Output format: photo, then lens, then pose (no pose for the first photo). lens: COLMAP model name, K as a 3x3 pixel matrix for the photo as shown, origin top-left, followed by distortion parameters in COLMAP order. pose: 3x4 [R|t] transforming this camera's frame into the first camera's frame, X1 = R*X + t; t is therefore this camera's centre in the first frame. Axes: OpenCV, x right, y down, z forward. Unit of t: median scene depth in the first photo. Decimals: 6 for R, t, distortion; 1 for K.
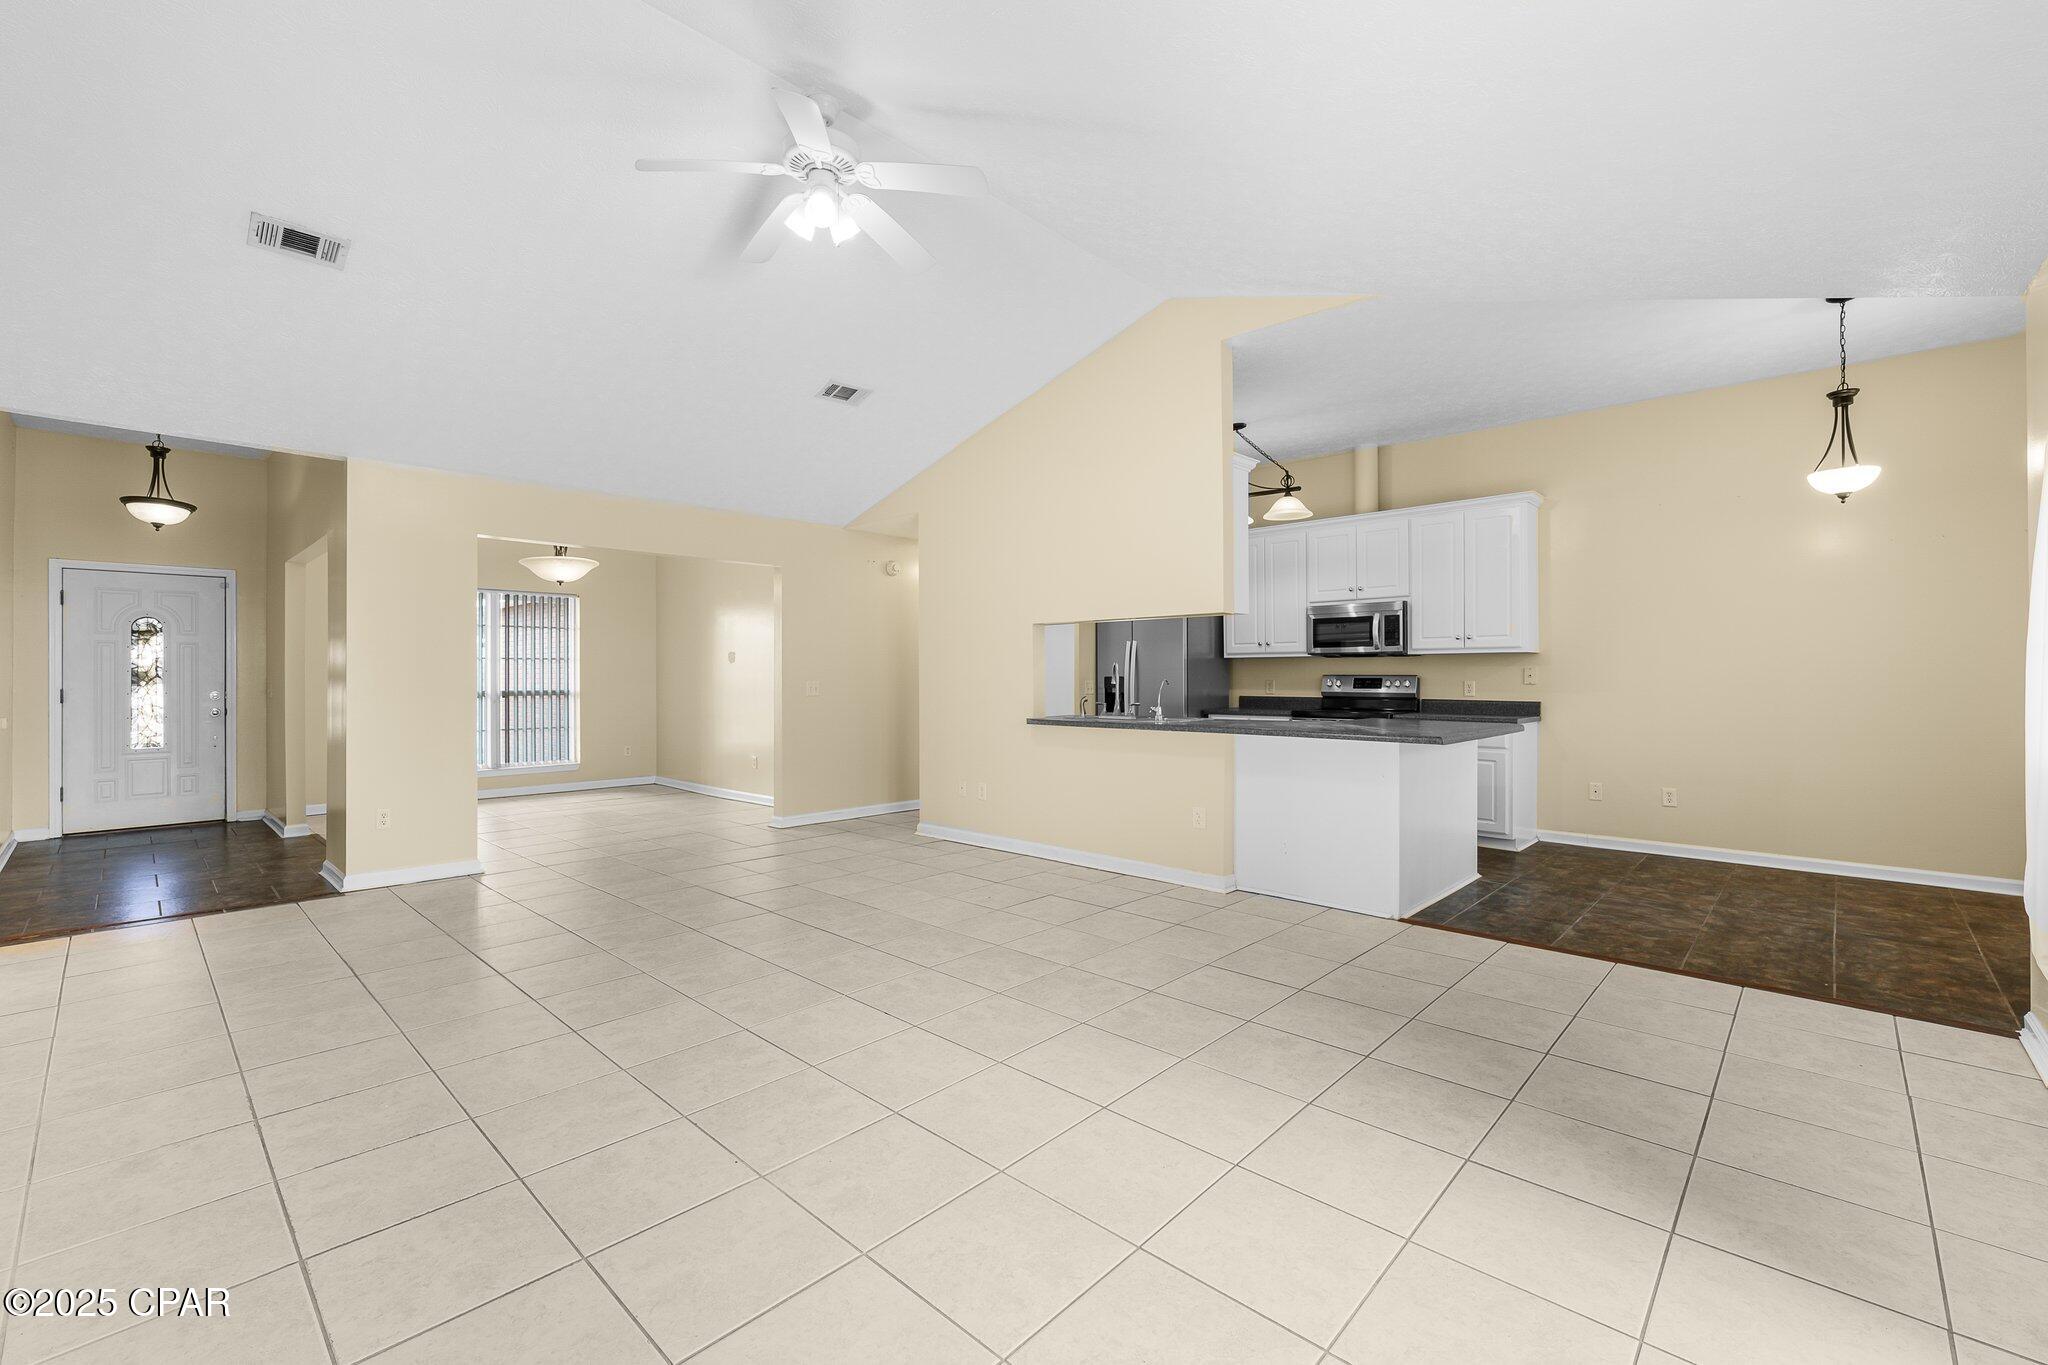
lens RADIAL K [[847.9, 0, 1018.6], [0, 847.9, 670.5], [0, 0, 1]] dist [-0.003494, -0.000559]
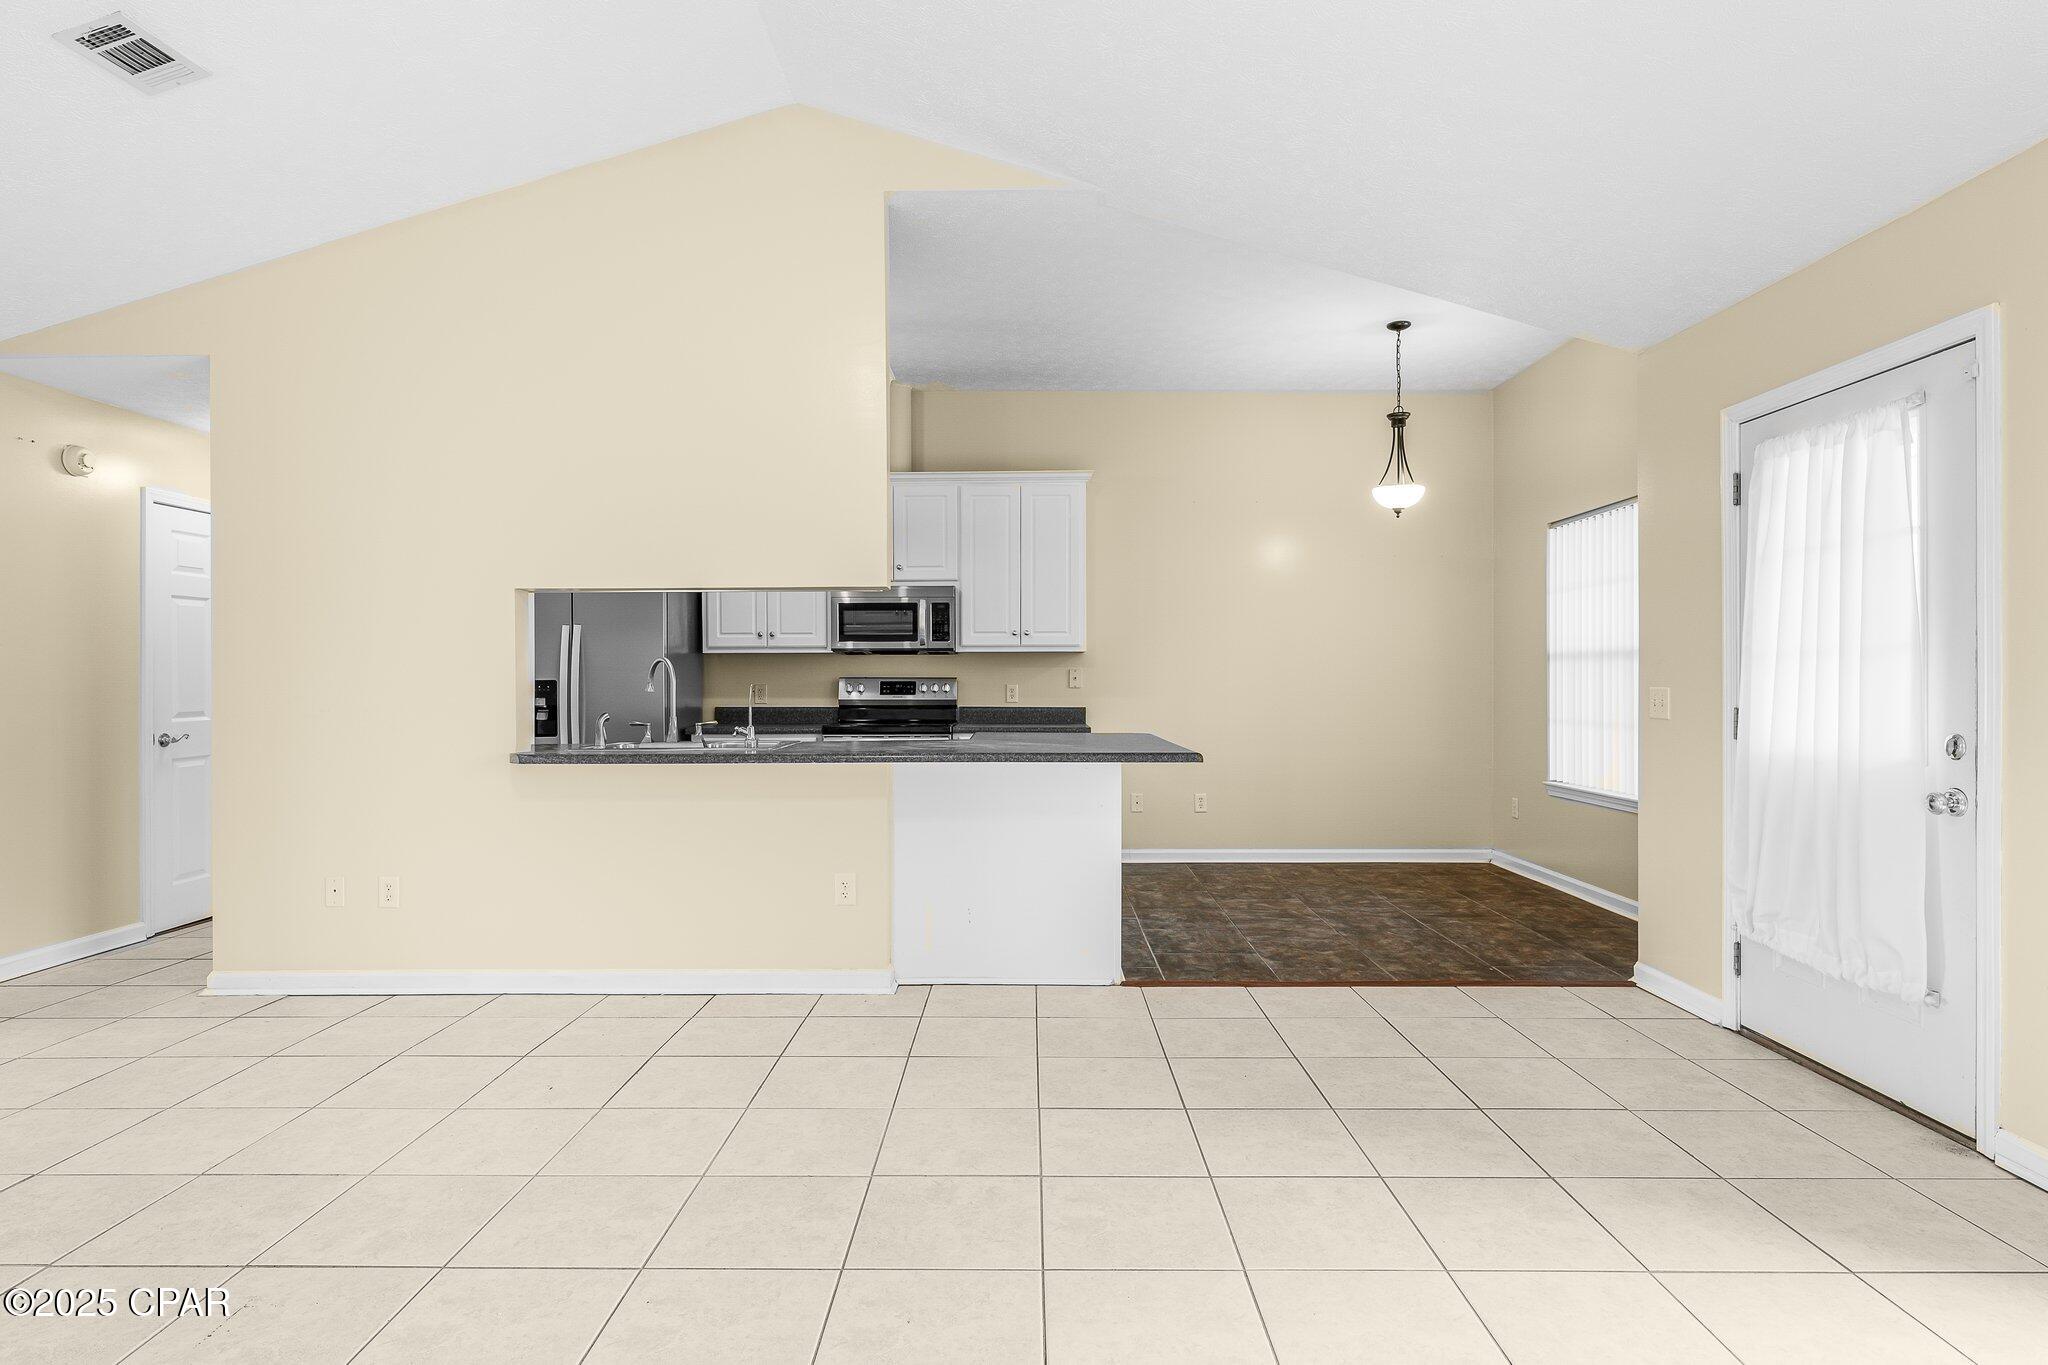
lens RADIAL K [[1071.0, 0, 1005.9], [0, 1071.0, 675.0], [0, 0, 1]] dist [-0.001797, 0.000048]
pose [[0.736280, 0.001418, 0.676676, -0.194157], [-0.003333, 0.999993, 0.001531, 0.000966], [-0.676669, -0.003382, 0.736279, 0.205195]]
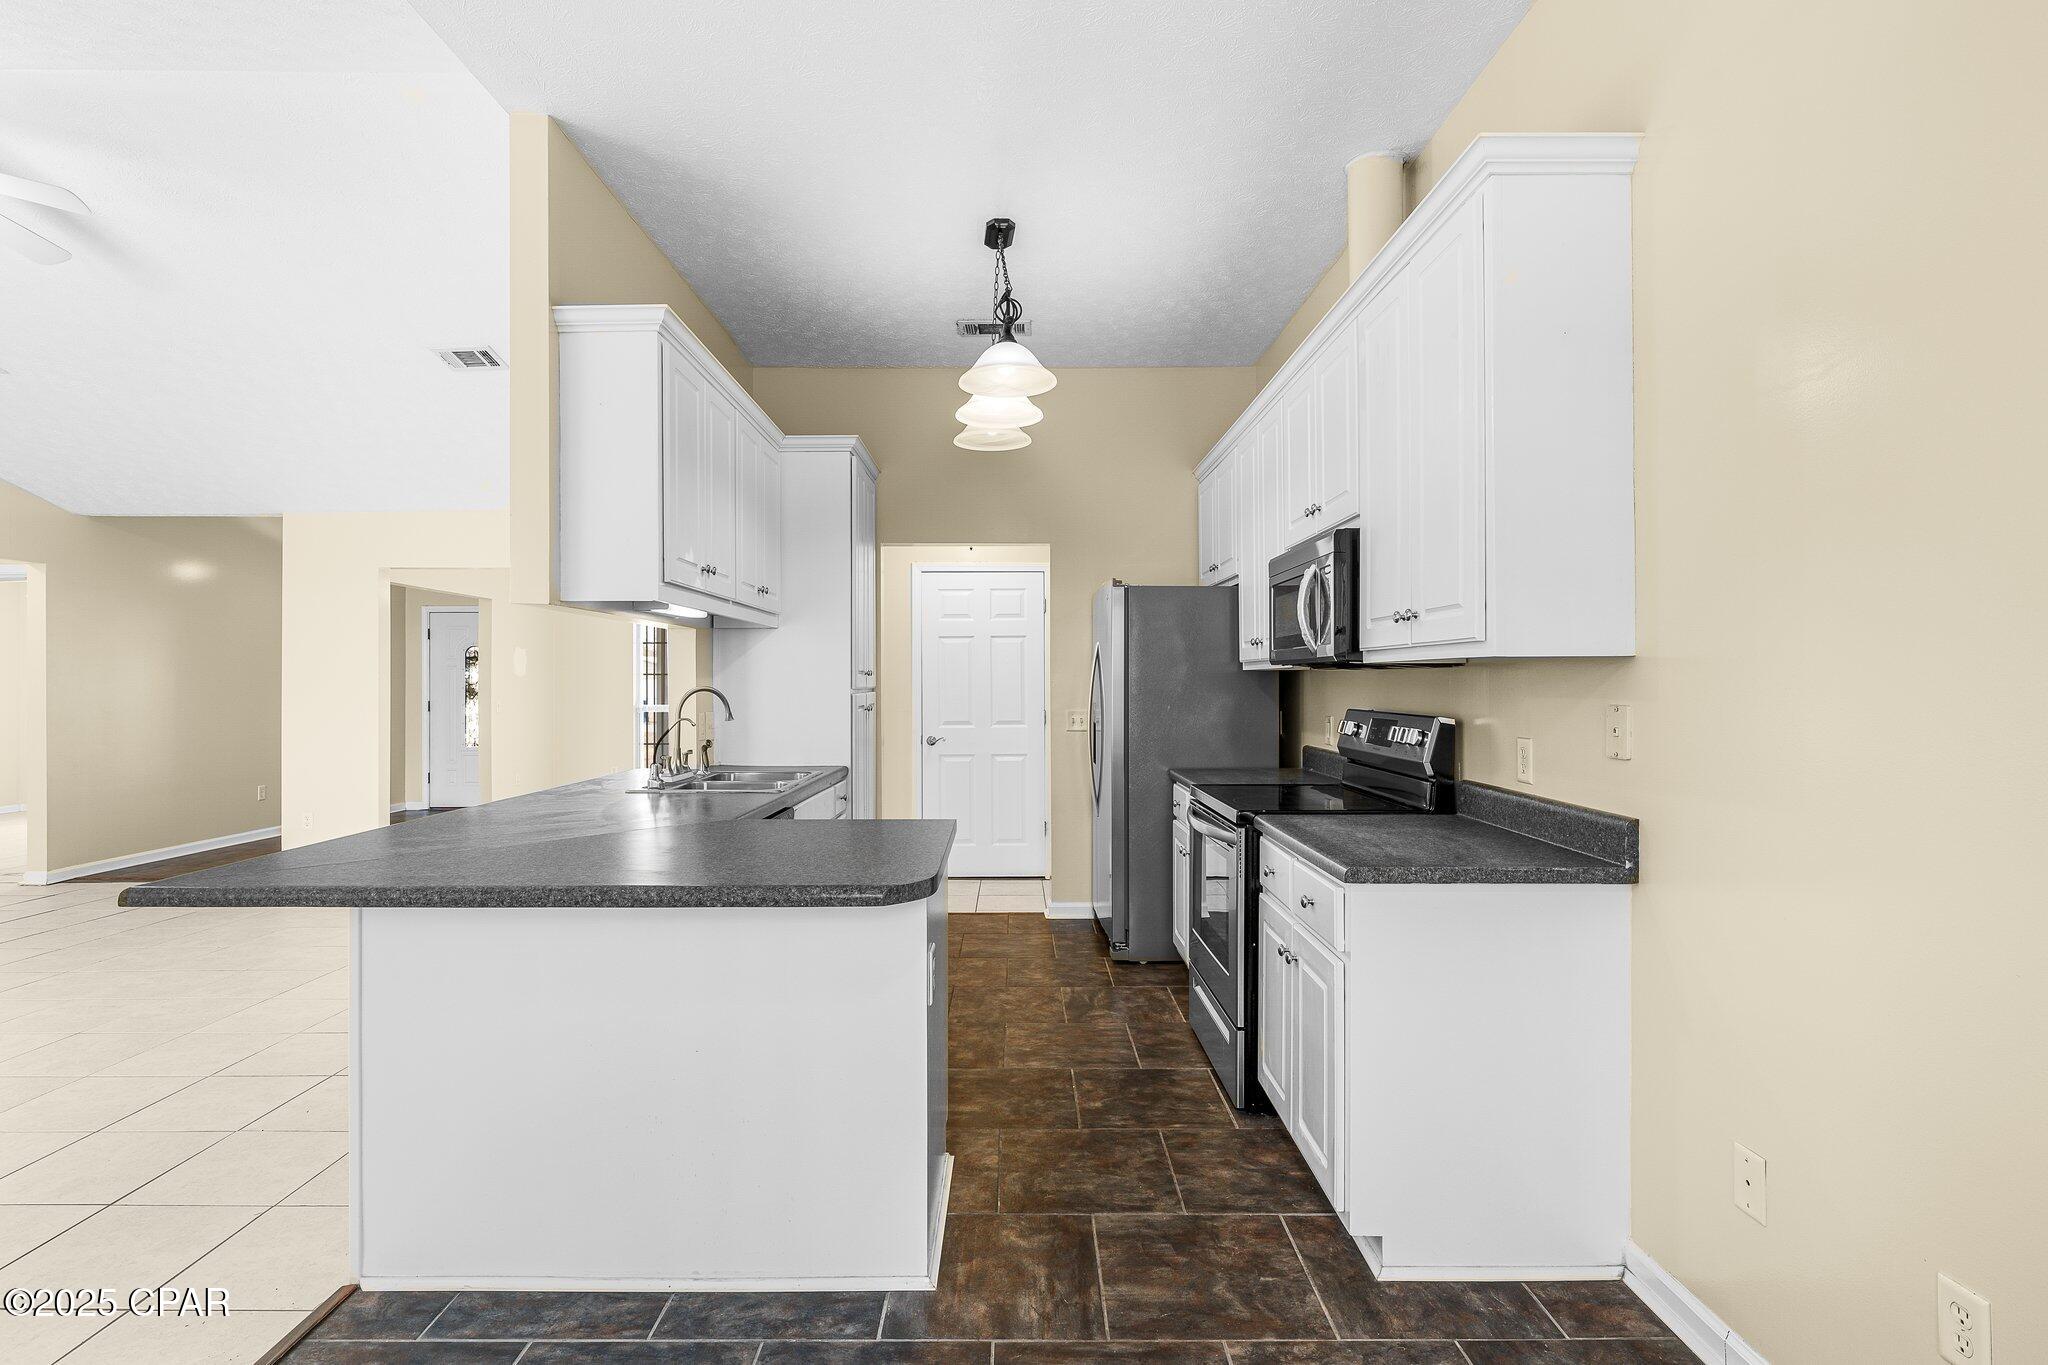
lens RADIAL K [[973.9, 0, 1027.0], [0, 973.9, 680.6], [0, 0, 1]] dist [-0.001868, -0.000871]
pose [[0.704637, -0.000178, -0.709568, 0.653307], [0.005636, 0.999970, 0.005346, -0.013994], [0.709545, -0.007767, 0.704617, 0.556370]]
